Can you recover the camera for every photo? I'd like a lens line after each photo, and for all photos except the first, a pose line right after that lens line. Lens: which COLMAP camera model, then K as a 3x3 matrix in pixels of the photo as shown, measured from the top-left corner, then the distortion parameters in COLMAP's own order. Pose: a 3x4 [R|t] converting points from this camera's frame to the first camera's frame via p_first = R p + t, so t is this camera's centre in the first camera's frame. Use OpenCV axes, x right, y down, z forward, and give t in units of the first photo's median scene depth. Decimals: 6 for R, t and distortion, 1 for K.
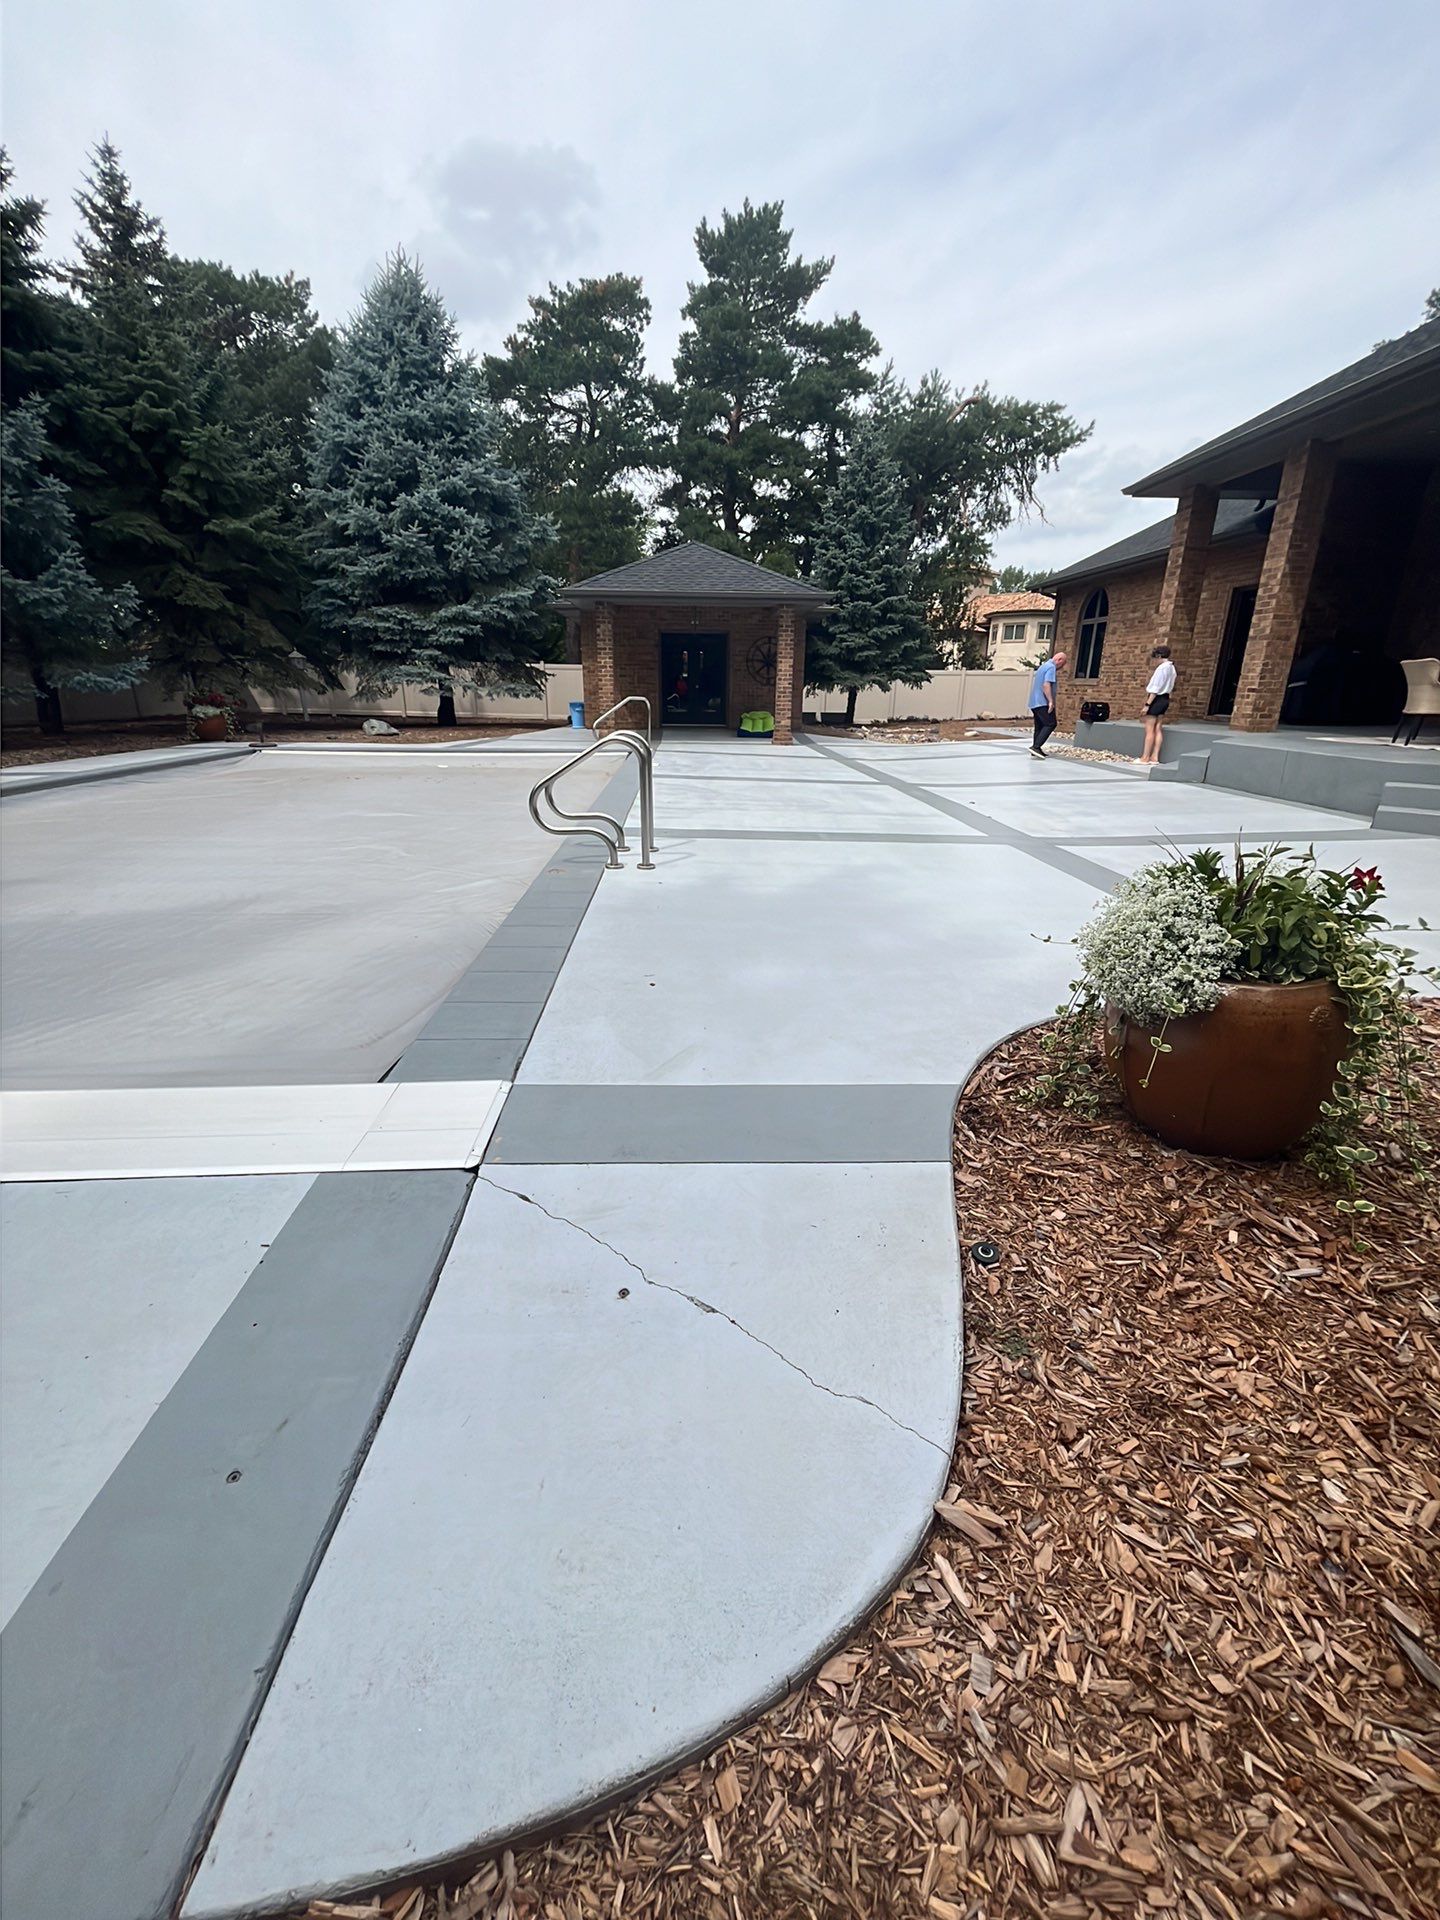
lens RADIAL K [[762.5, 0, 719.8], [0, 762.5, 957.7], [0, 0, 1]] dist [-0.000068, -0.000239]
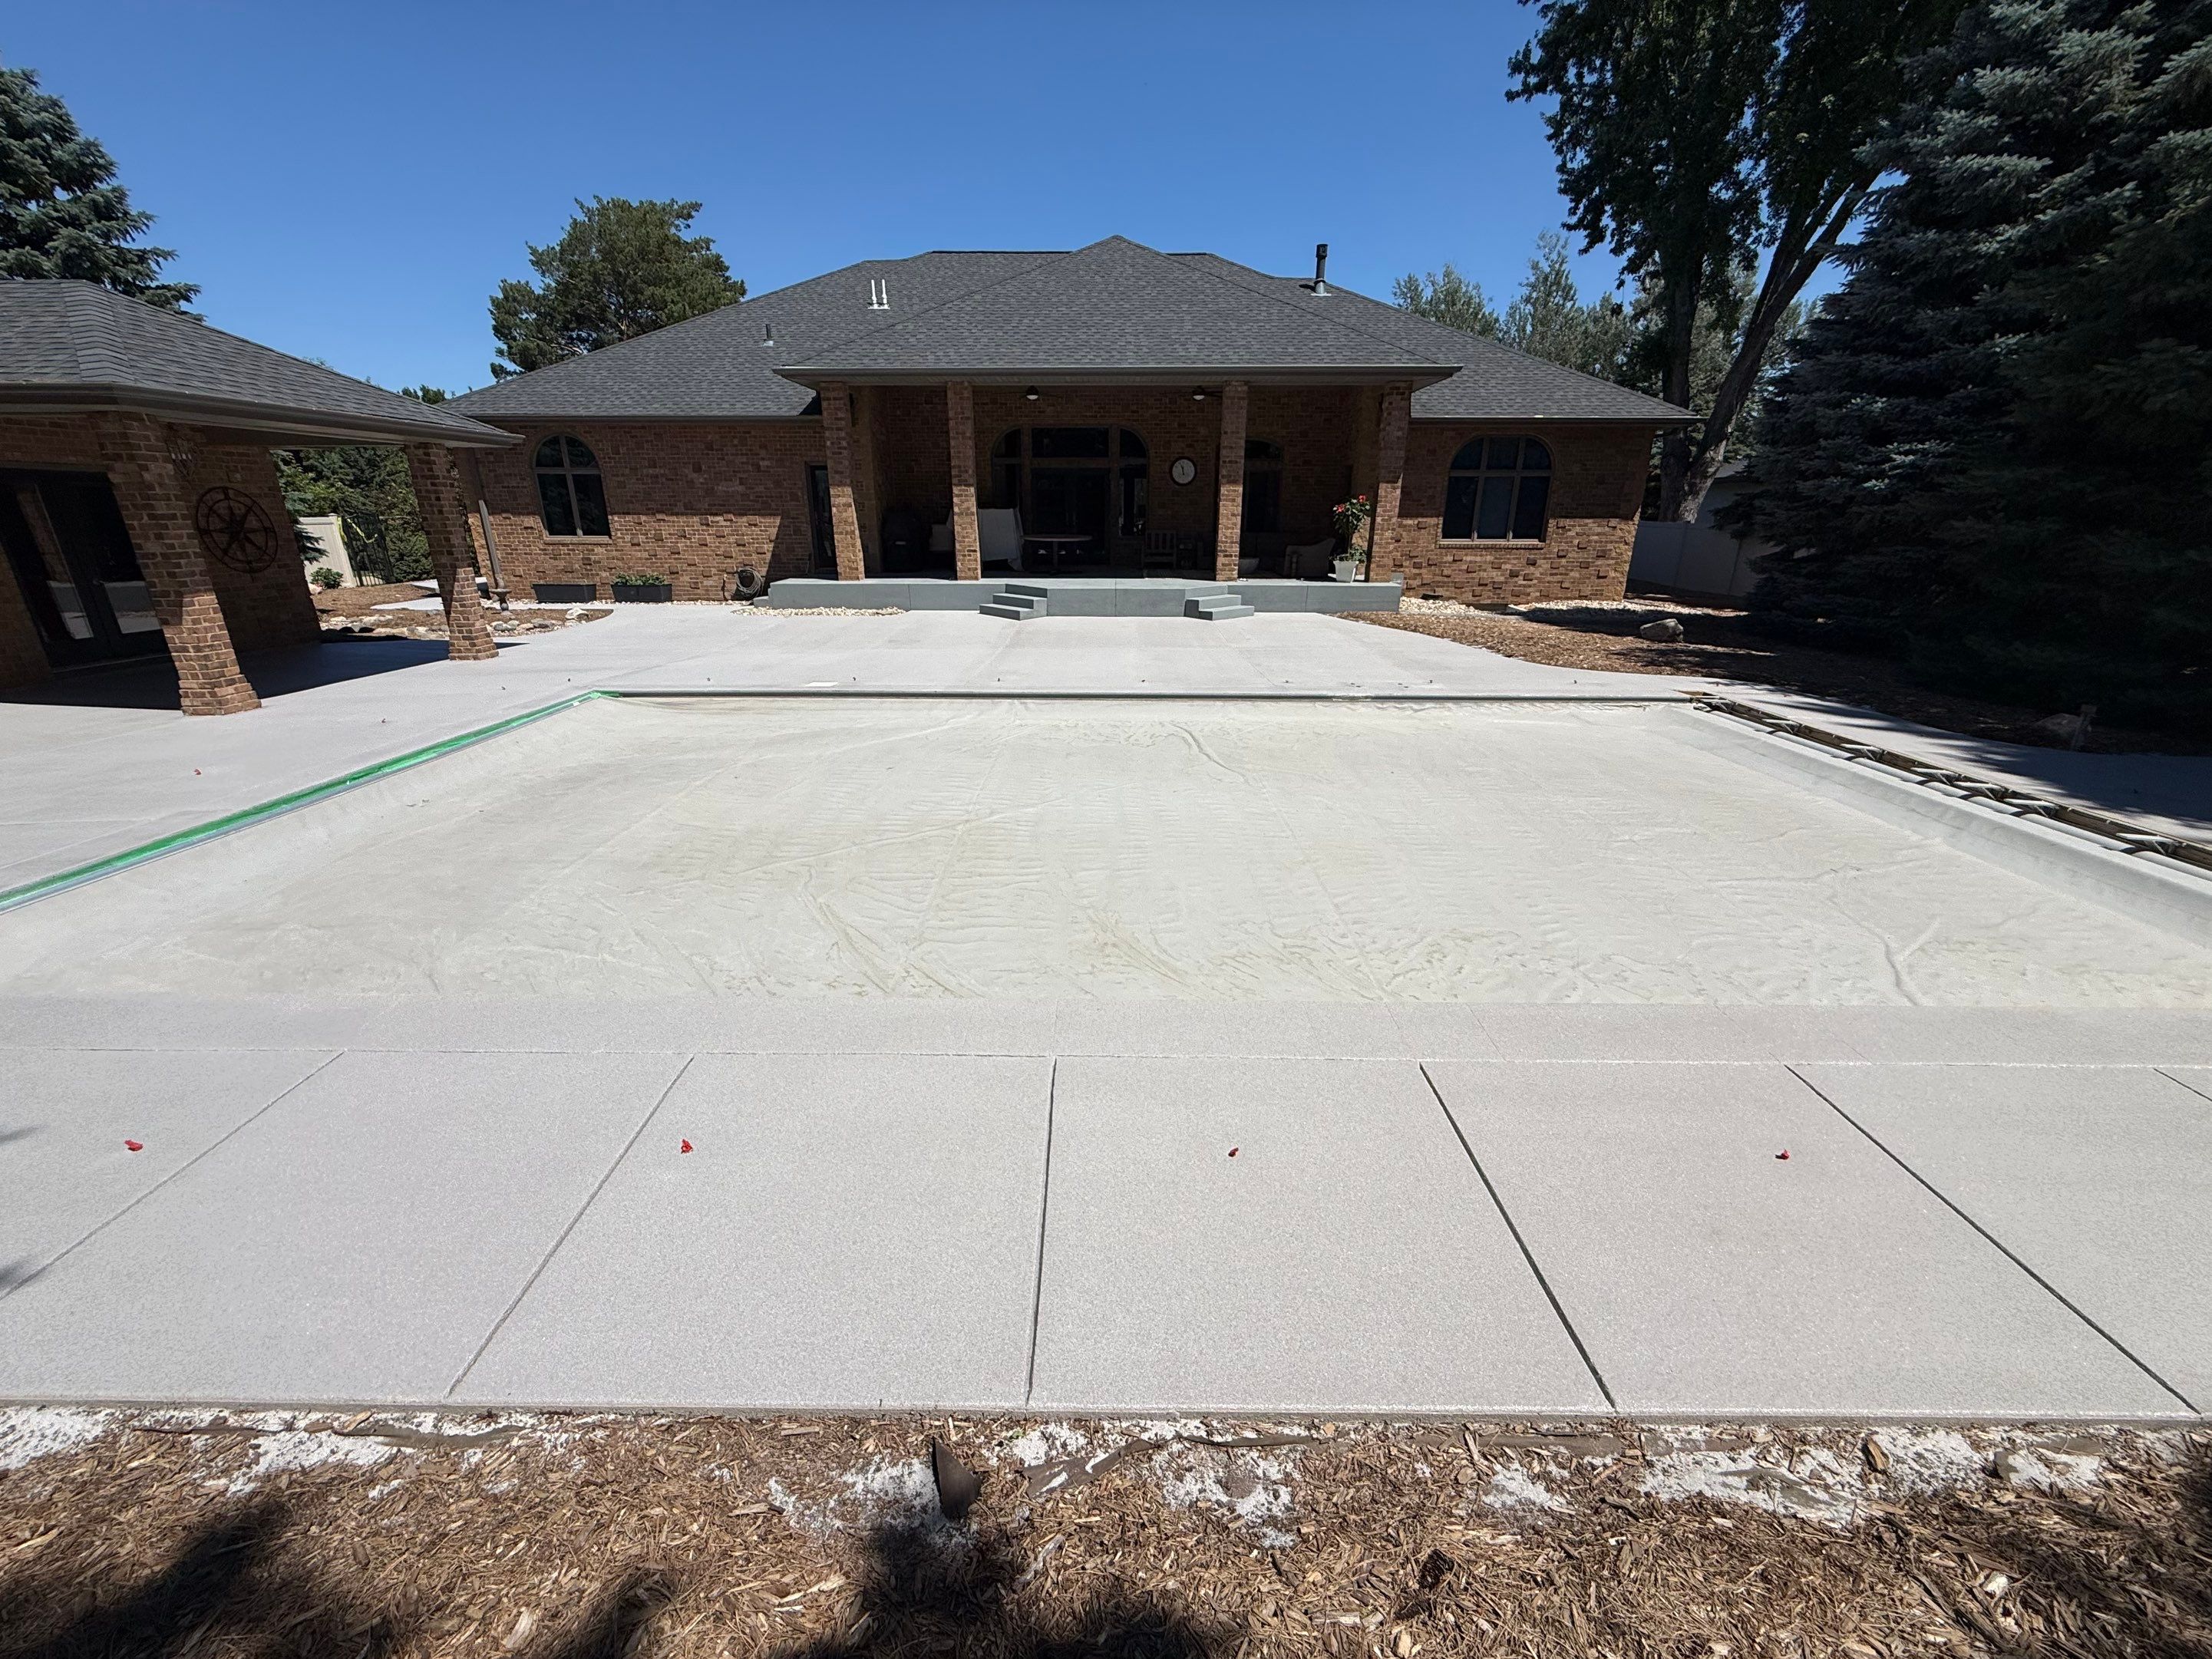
lens RADIAL K [[878.4, 0, 1092.5], [0, 878.4, 825.5], [0, 0, 1]] dist [-0.000068, -0.000239]
pose [[0.048482, -0.342455, 0.938282, -0.862781], [0.337198, 0.889849, 0.307355, -0.280467], [-0.940185, 0.301486, 0.158617, 0.596641]]
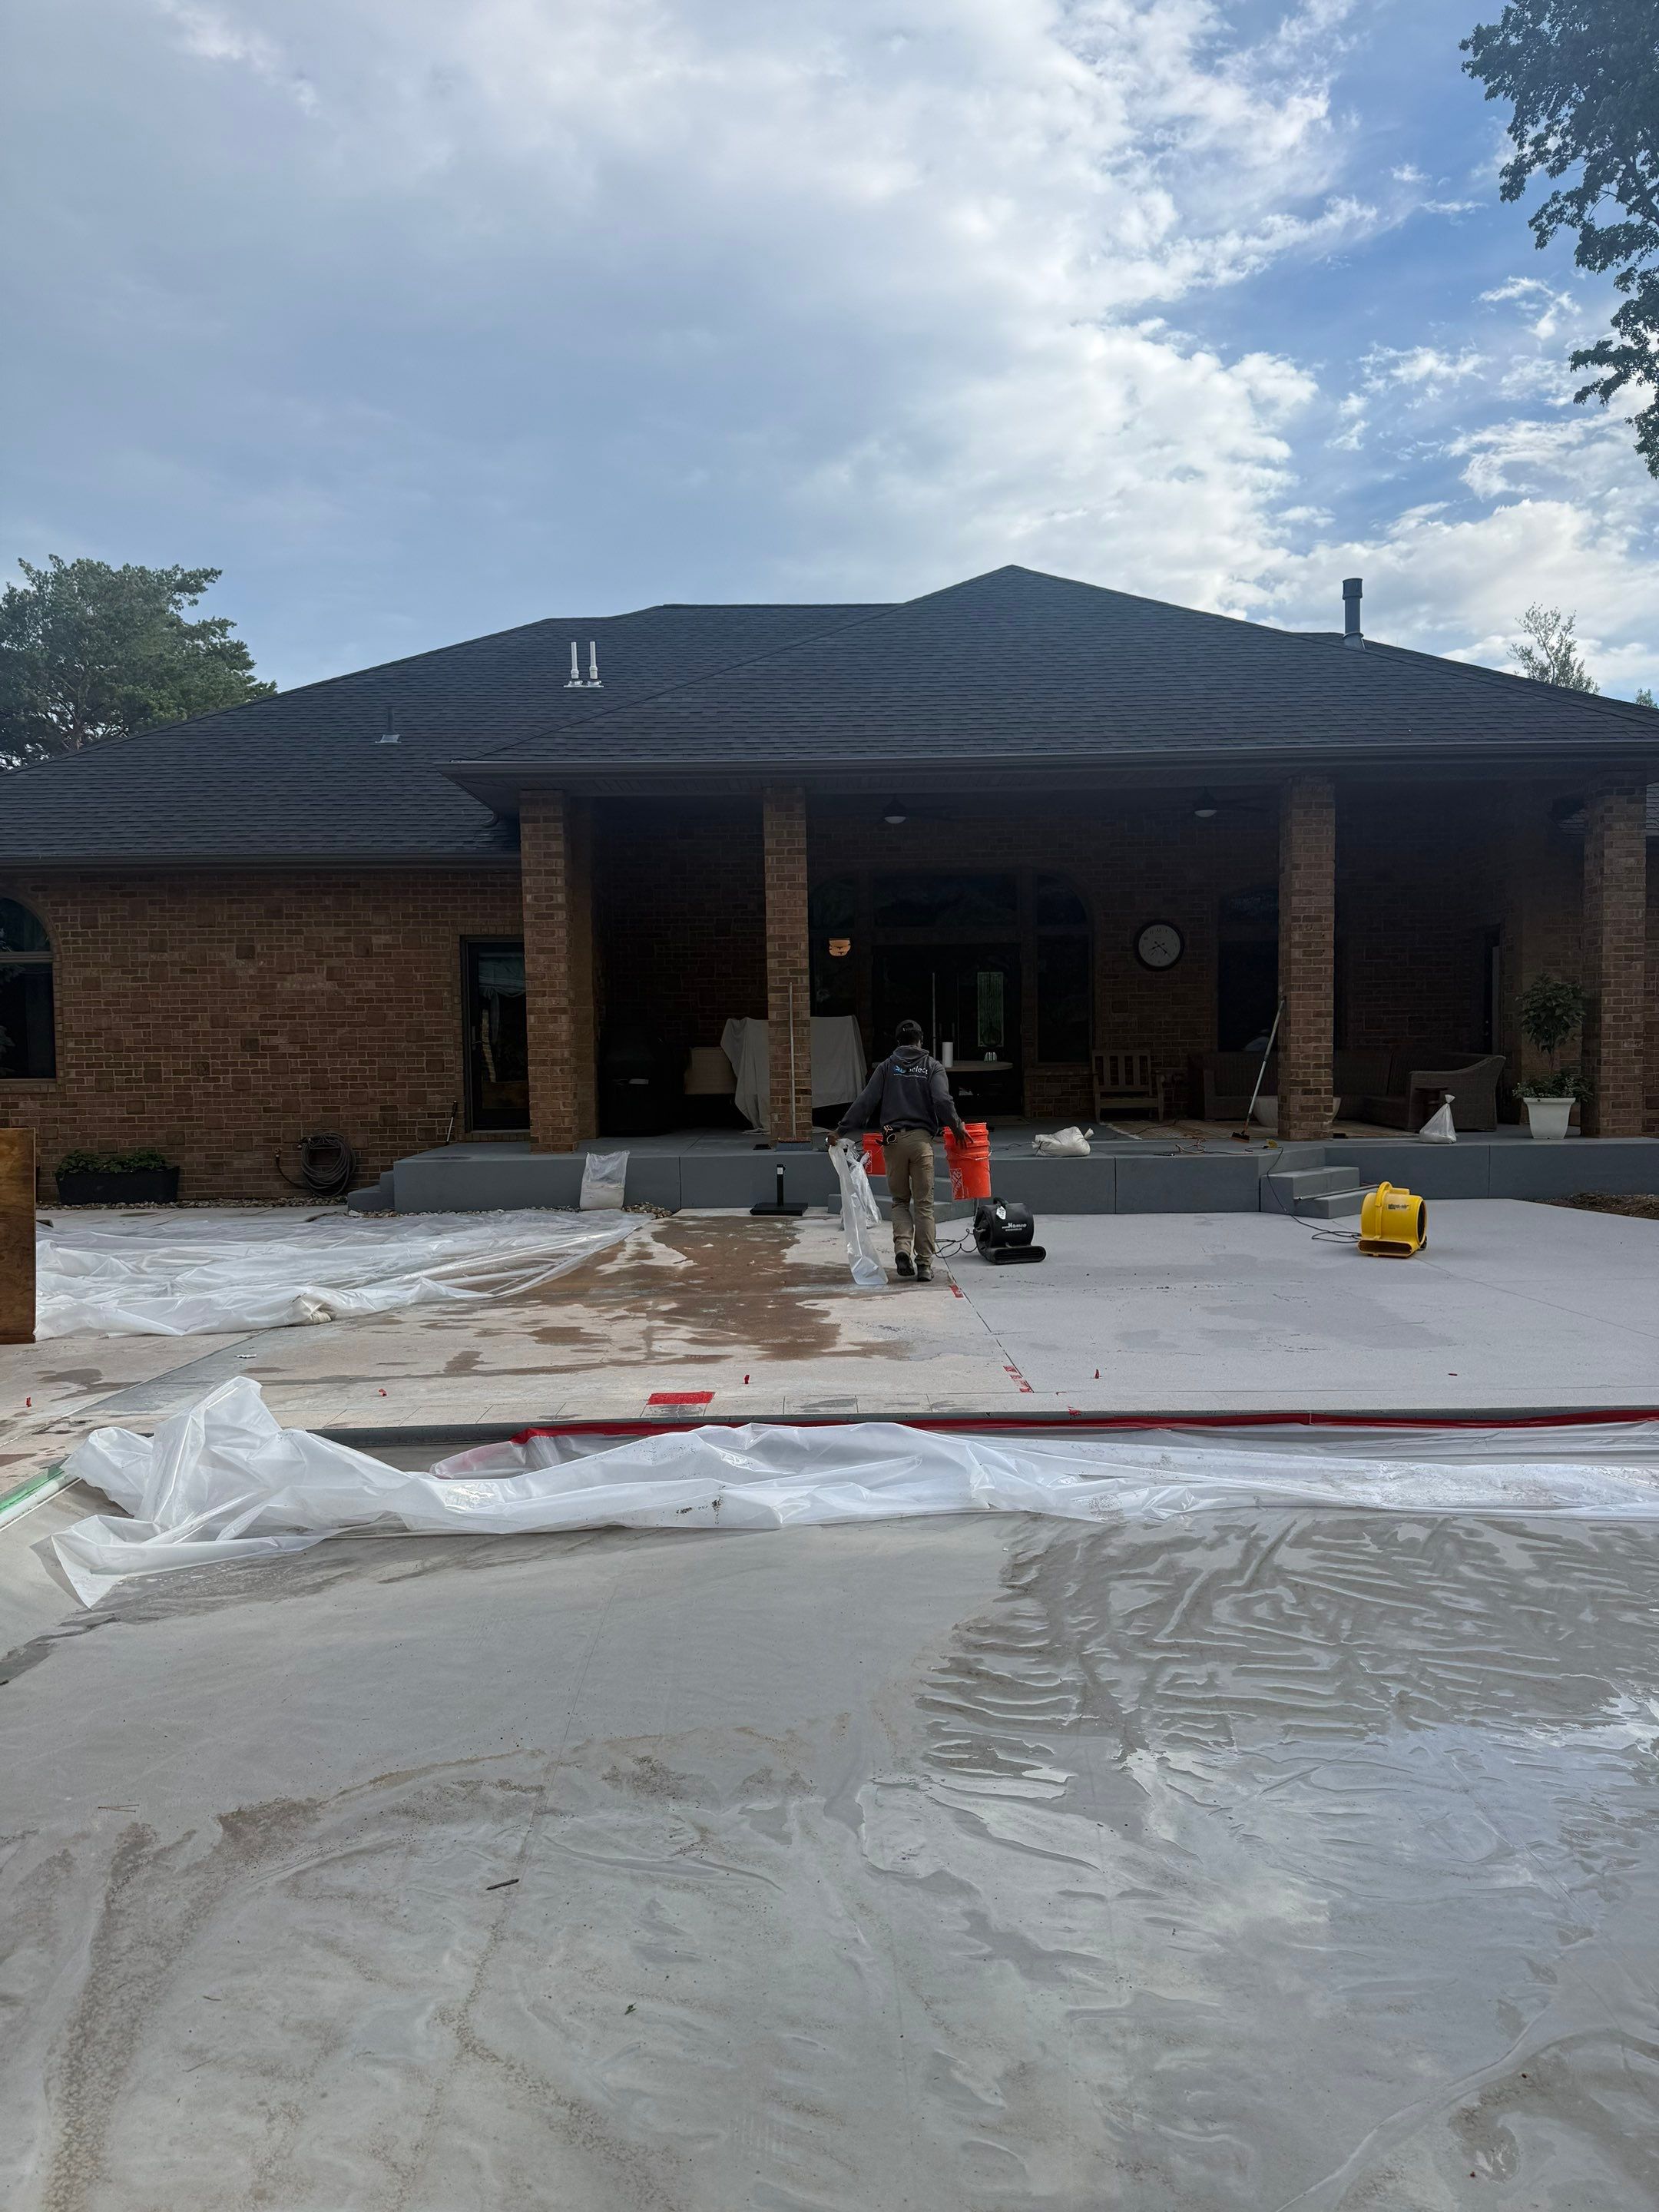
lens RADIAL K [[1527.5, 0, 835.8], [0, 1527.5, 1095.5], [0, 0, 1]] dist [0.032839, -0.011429]
pose [[0.015284, -0.046992, 0.998778, -0.623966], [0.353537, 0.934625, 0.038564, -0.340287], [-0.935296, 0.352516, 0.030898, 0.807469]]
